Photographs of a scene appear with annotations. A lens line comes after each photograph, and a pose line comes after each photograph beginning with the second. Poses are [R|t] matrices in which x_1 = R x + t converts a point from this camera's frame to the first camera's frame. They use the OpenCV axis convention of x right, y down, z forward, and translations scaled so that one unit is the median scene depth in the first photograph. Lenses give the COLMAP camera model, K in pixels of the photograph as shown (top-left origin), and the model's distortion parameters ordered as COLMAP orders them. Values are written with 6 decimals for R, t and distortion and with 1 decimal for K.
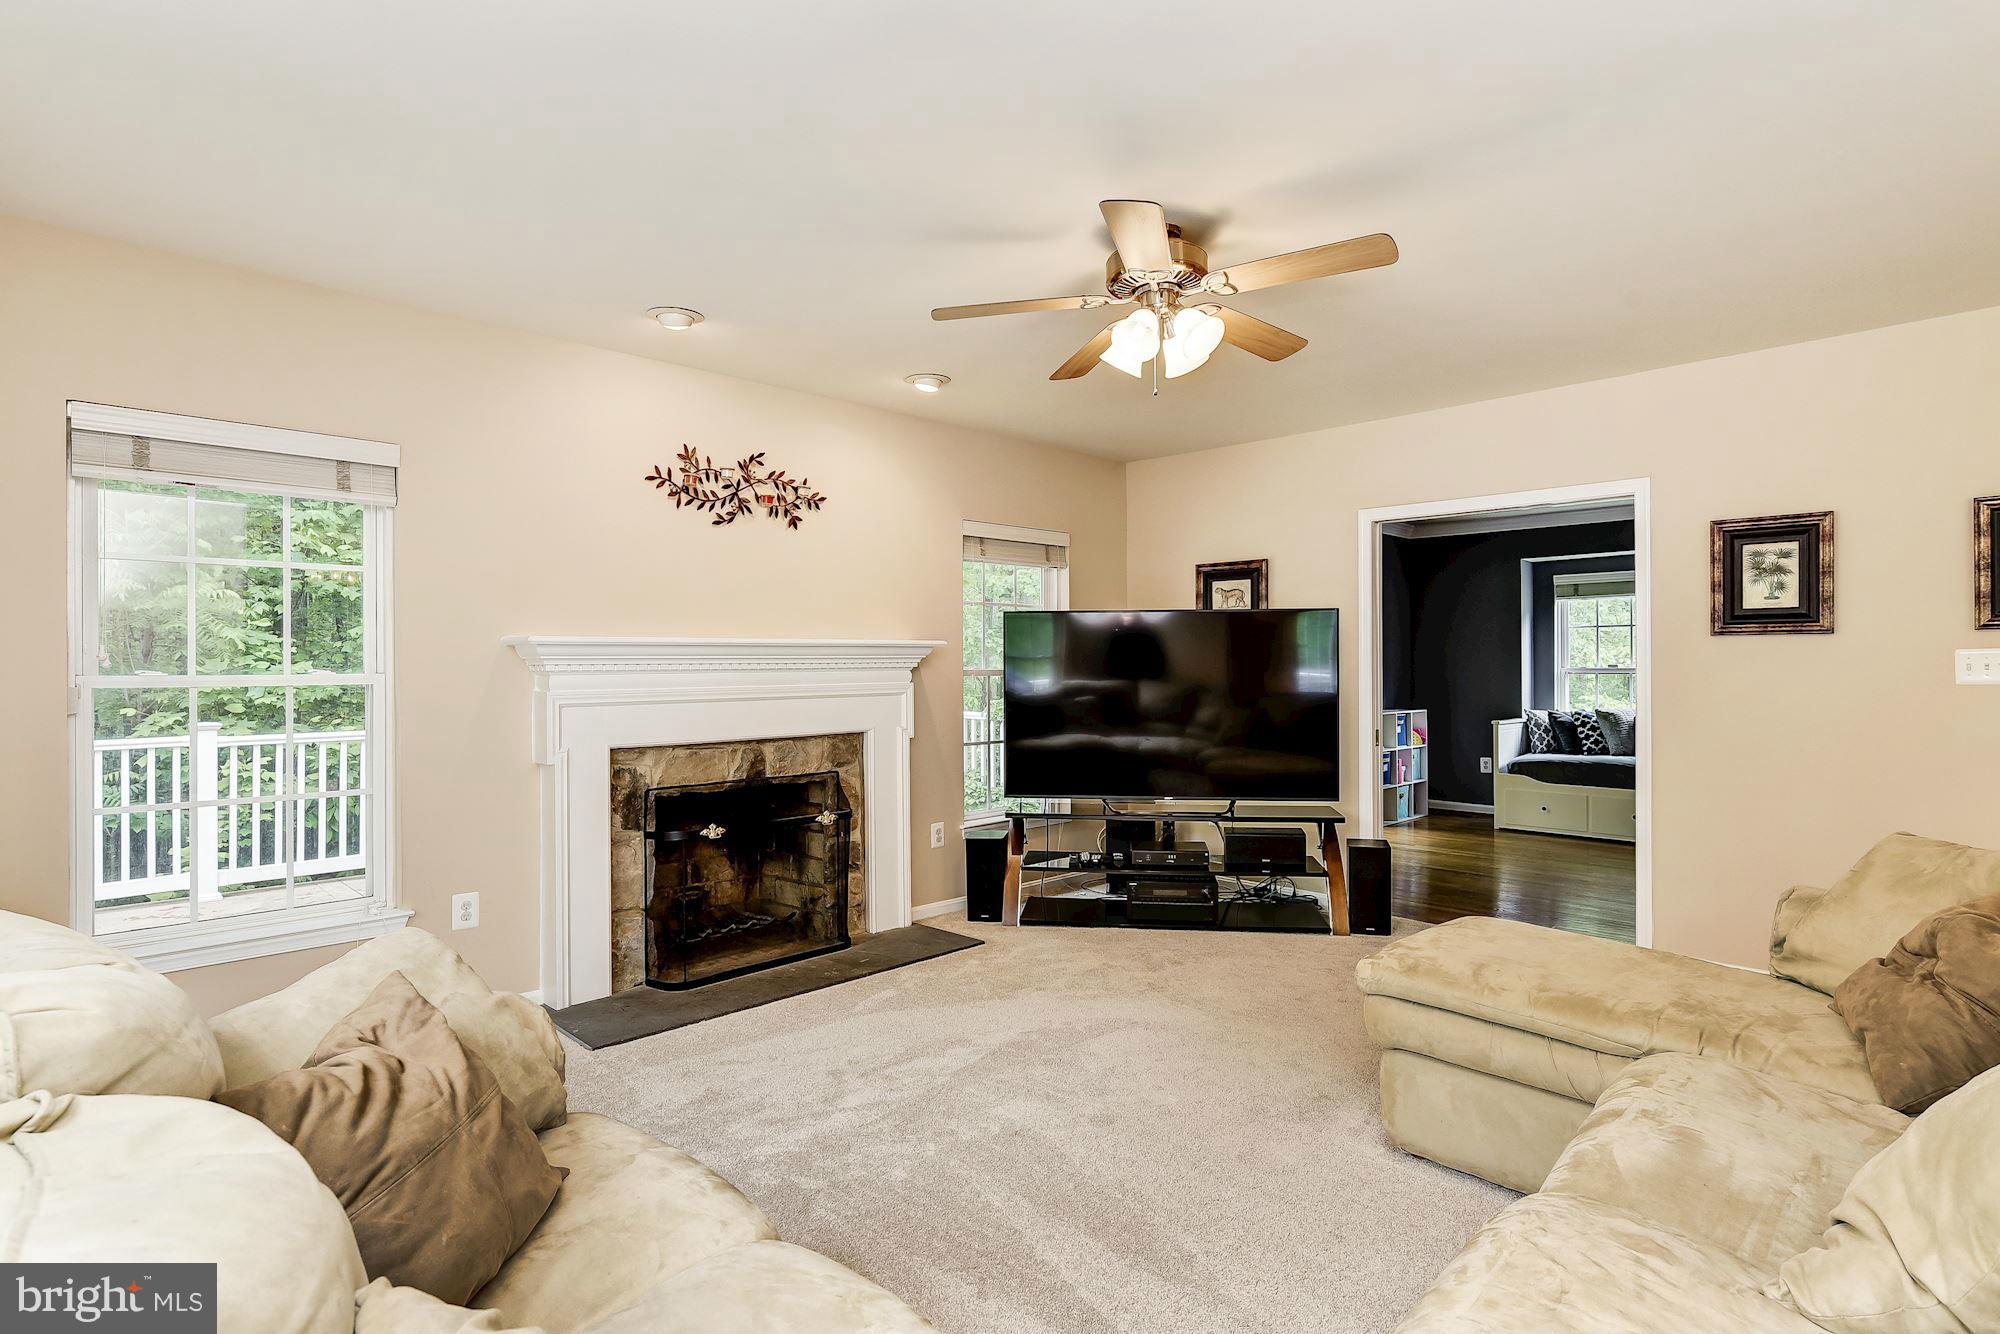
lens RADIAL K [[1012.9, 0, 999.7], [0, 1012.9, 663.9], [0, 0, 1]] dist [0.001872, 0.000425]
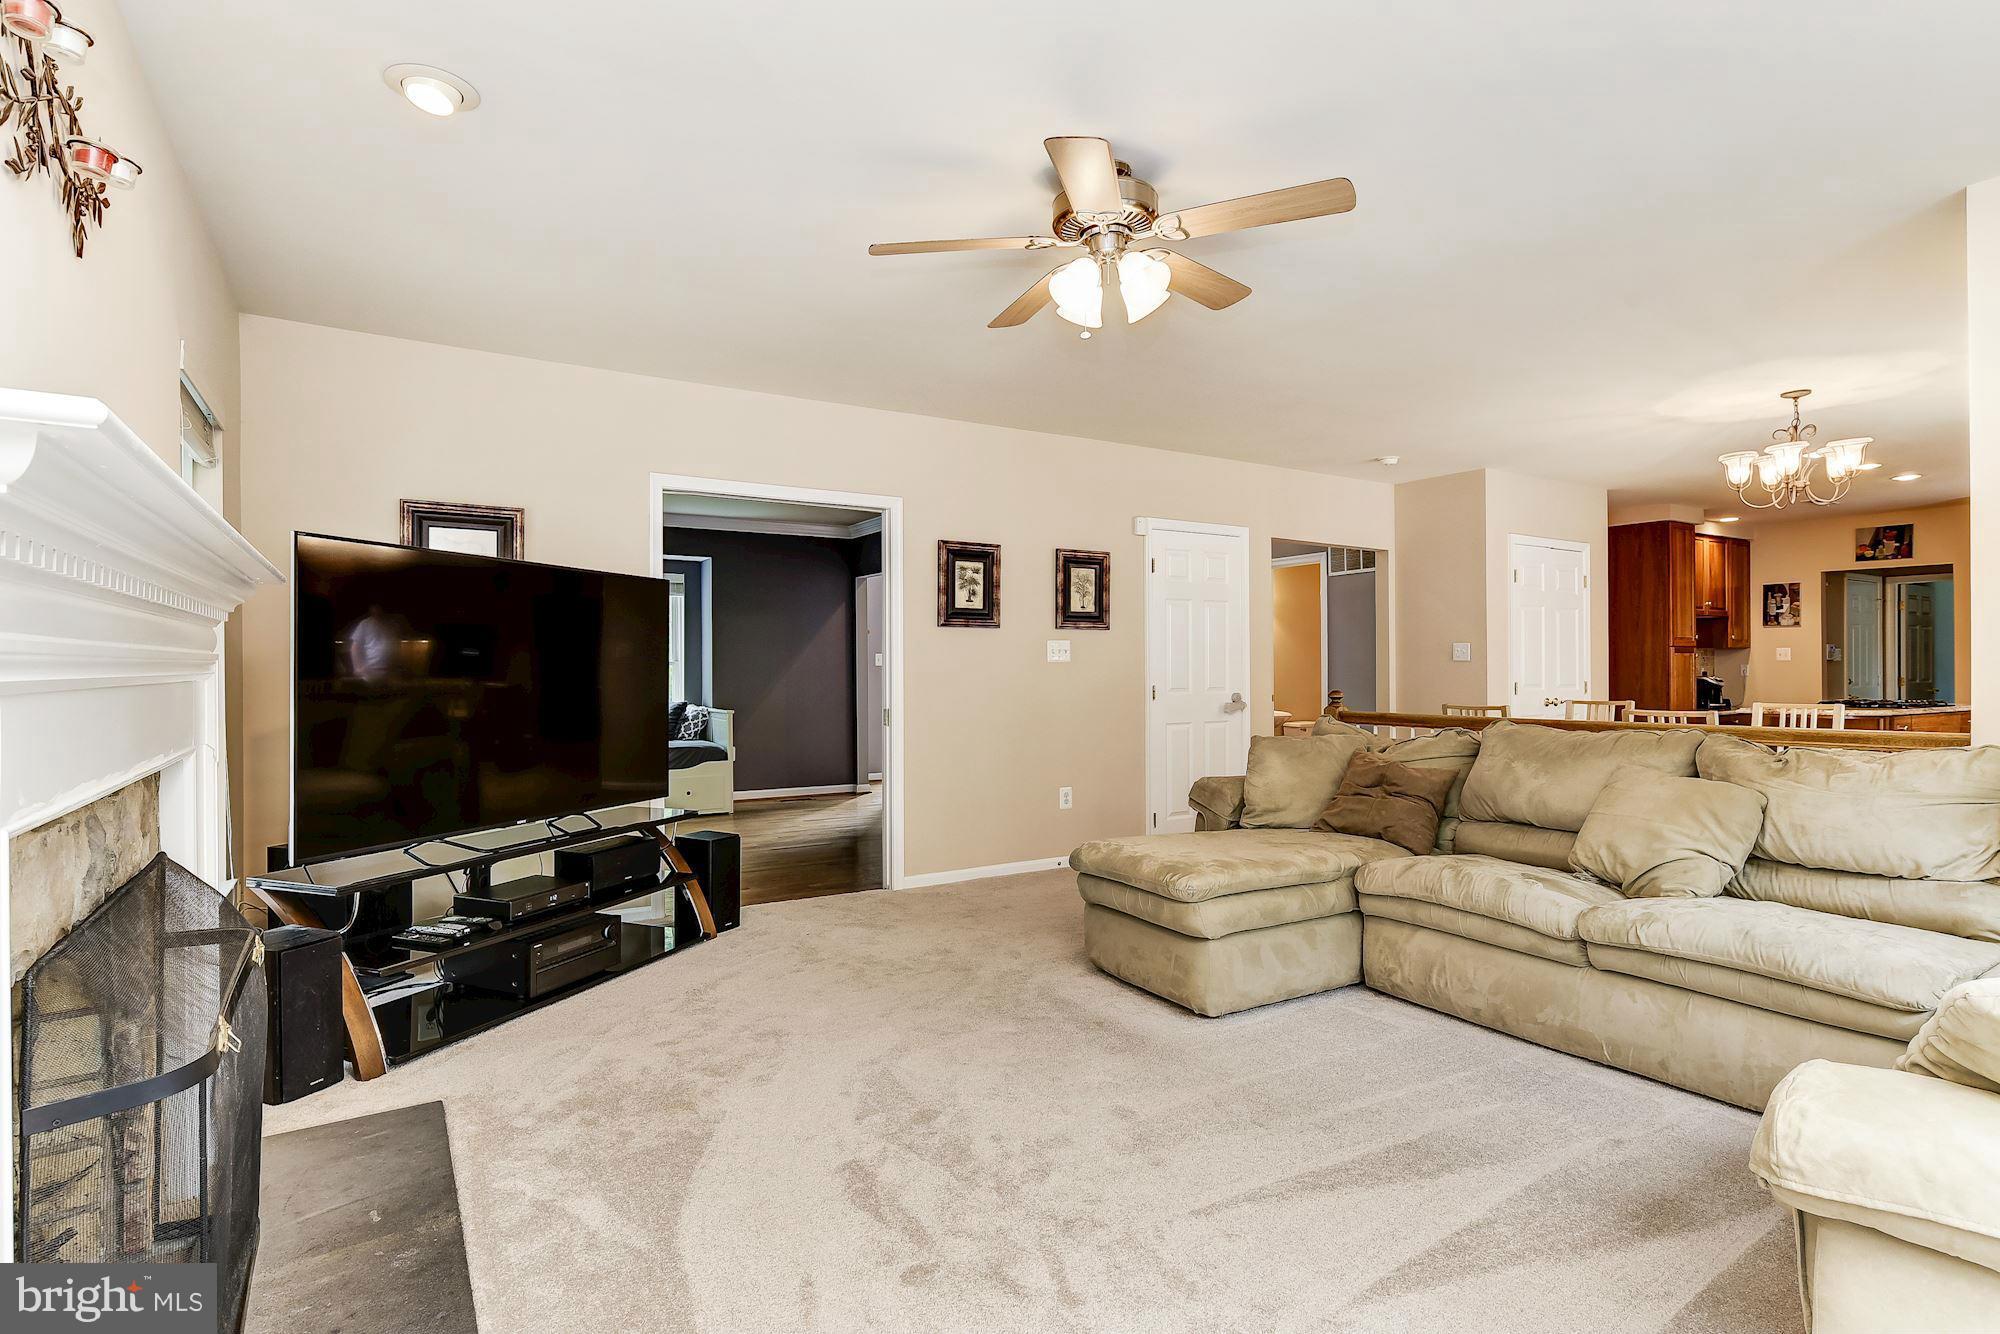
lens RADIAL K [[1015.0, 0, 997.9], [0, 1015.0, 675.3], [0, 0, 1]] dist [0.002141, 0.000201]
pose [[0.227231, 0.001582, 0.973840, -0.583737], [0.001426, 0.999997, -0.001957, 0.039199], [-0.973840, 0.001834, 0.227228, 0.645202]]
